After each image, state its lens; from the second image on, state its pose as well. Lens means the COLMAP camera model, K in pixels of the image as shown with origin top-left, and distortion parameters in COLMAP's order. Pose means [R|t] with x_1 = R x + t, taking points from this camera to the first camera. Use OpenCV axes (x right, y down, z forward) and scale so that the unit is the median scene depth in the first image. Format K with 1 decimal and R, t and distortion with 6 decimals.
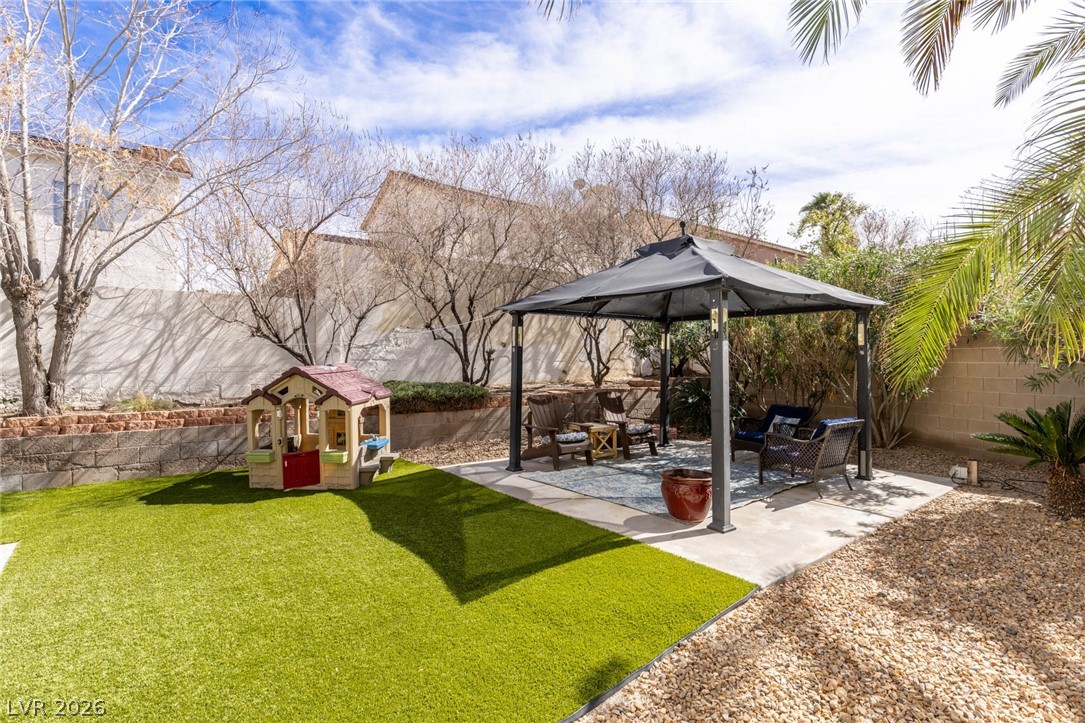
lens RADIAL K [[561.8, 0, 544.8], [0, 561.8, 361.5], [0, 0, 1]] dist [0.001061, 0.000043]
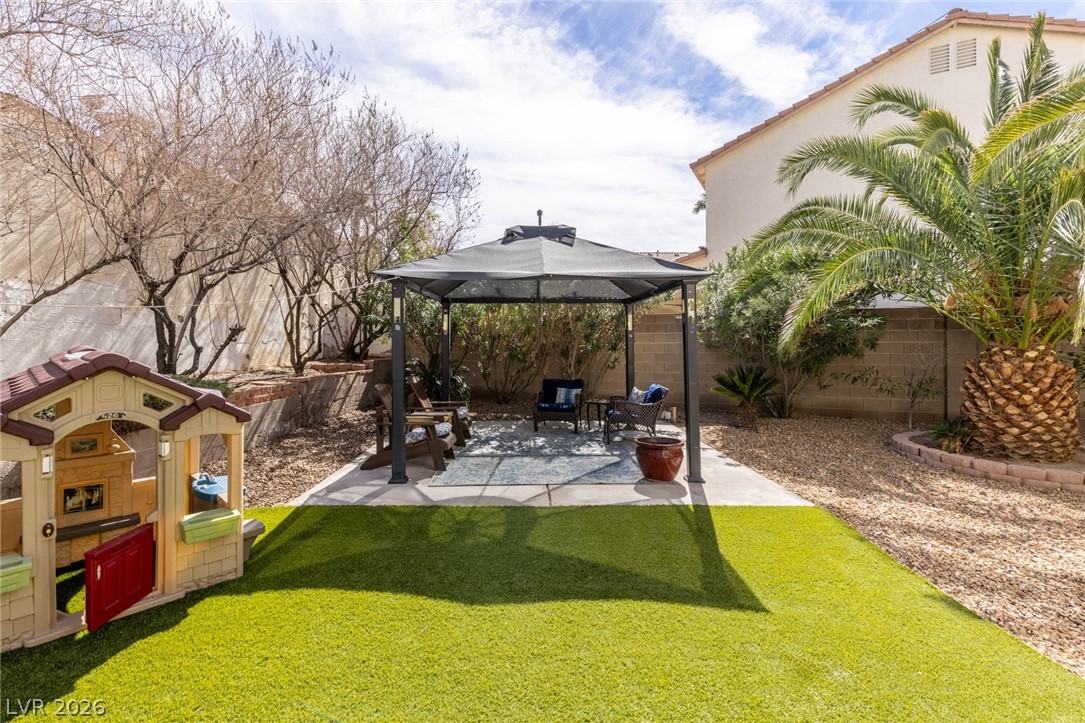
lens RADIAL K [[506.9, 0, 540.4], [0, 506.9, 343.3], [0, 0, 1]] dist [0.001840, 0.000348]
pose [[0.579988, -0.001119, 0.814624, -0.372290], [0.003169, 0.999995, -0.000882, 0.001793], [-0.814619, 0.003093, 0.579989, 0.309020]]
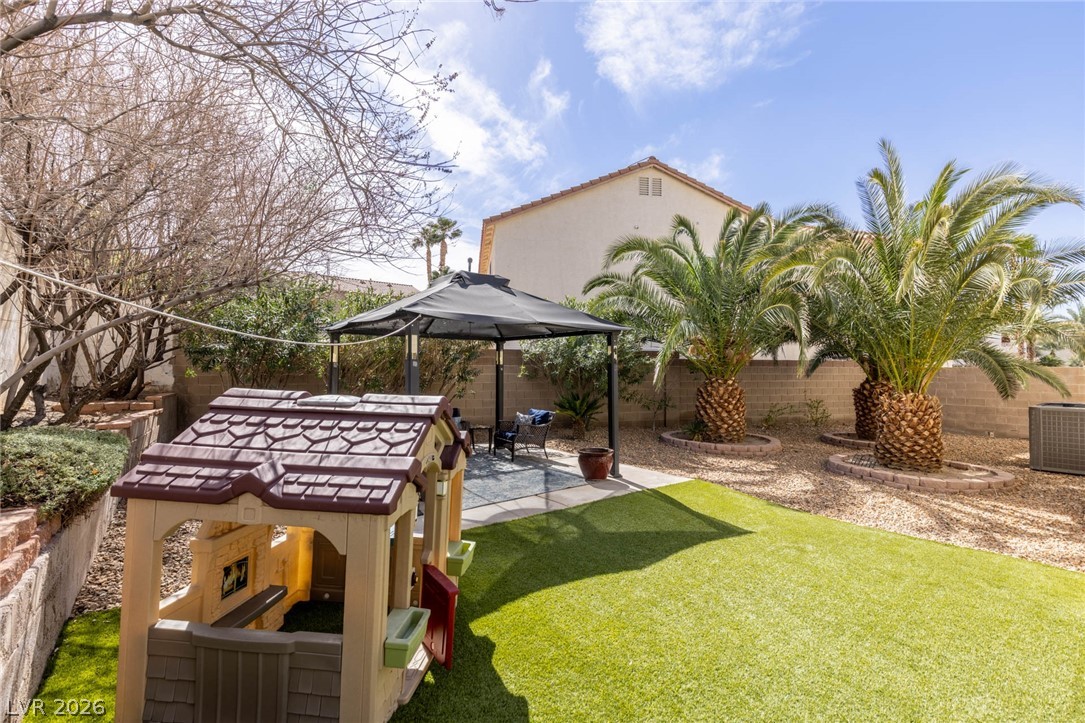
lens RADIAL K [[489.9, 0, 548.1], [0, 489.9, 357.9], [0, 0, 1]] dist [-0.001340, -0.000092]
pose [[-0.041892, 0.026216, 0.998778, -0.559780], [-0.000095, 0.999656, -0.026243, -0.007856], [-0.999122, -0.001194, -0.041875, 0.616553]]
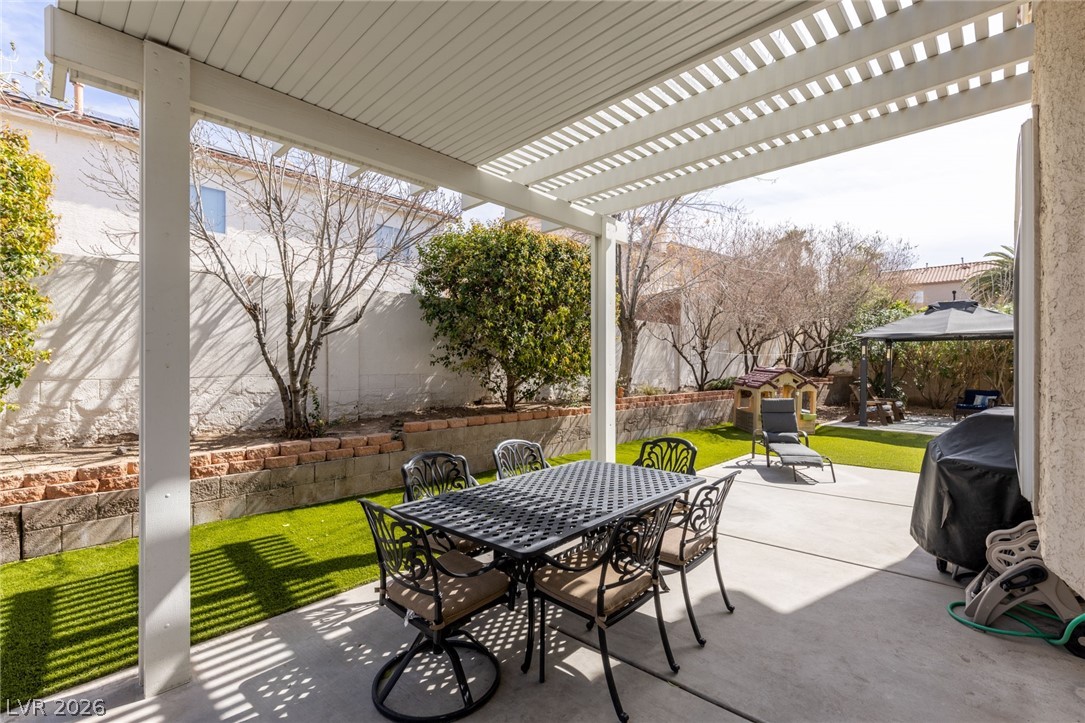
lens RADIAL K [[491.0, 0, 539.6], [0, 491.0, 369.6], [0, 0, 1]] dist [0.000496, 0.000127]
pose [[0.988514, 0.002623, 0.151104, -0.958919], [-0.003760, 0.999967, 0.007236, 0.004735], [-0.151080, -0.007721, 0.988491, -0.294326]]
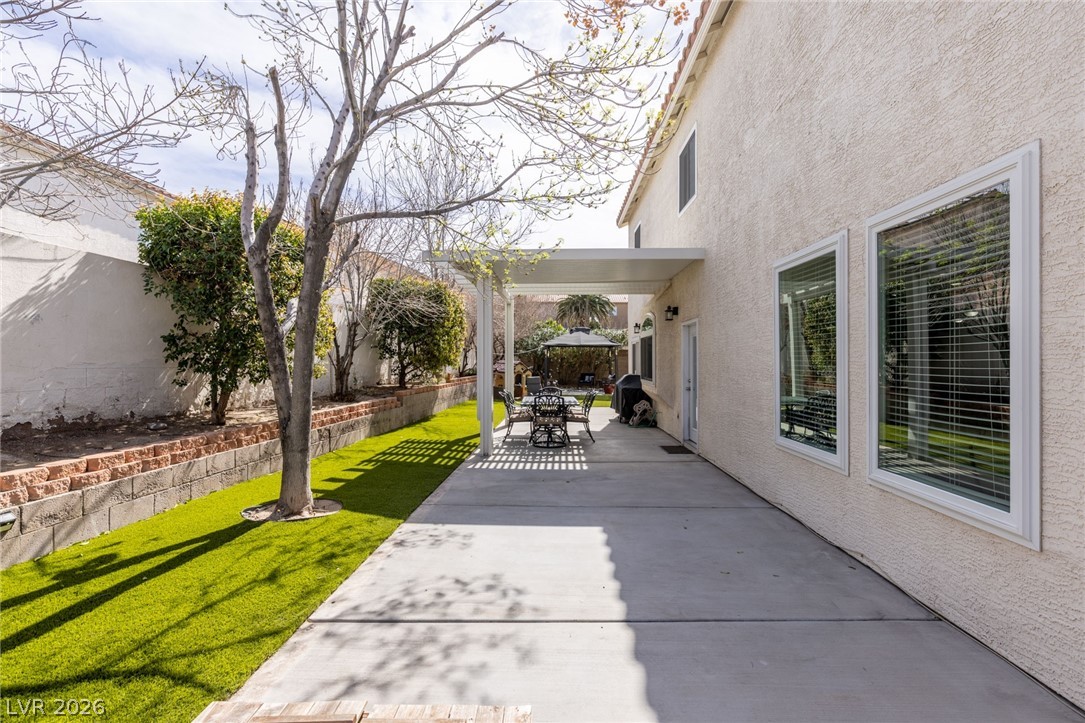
lens RADIAL K [[489.9, 0, 548.1], [0, 489.9, 357.9], [0, 0, 1]] dist [-0.001340, -0.000092]
pose [[0.632498, 0.010004, 0.774498, -1.651910], [-0.006752, 0.999950, -0.007402, 0.005997], [-0.774533, -0.000547, 0.632534, -0.604484]]
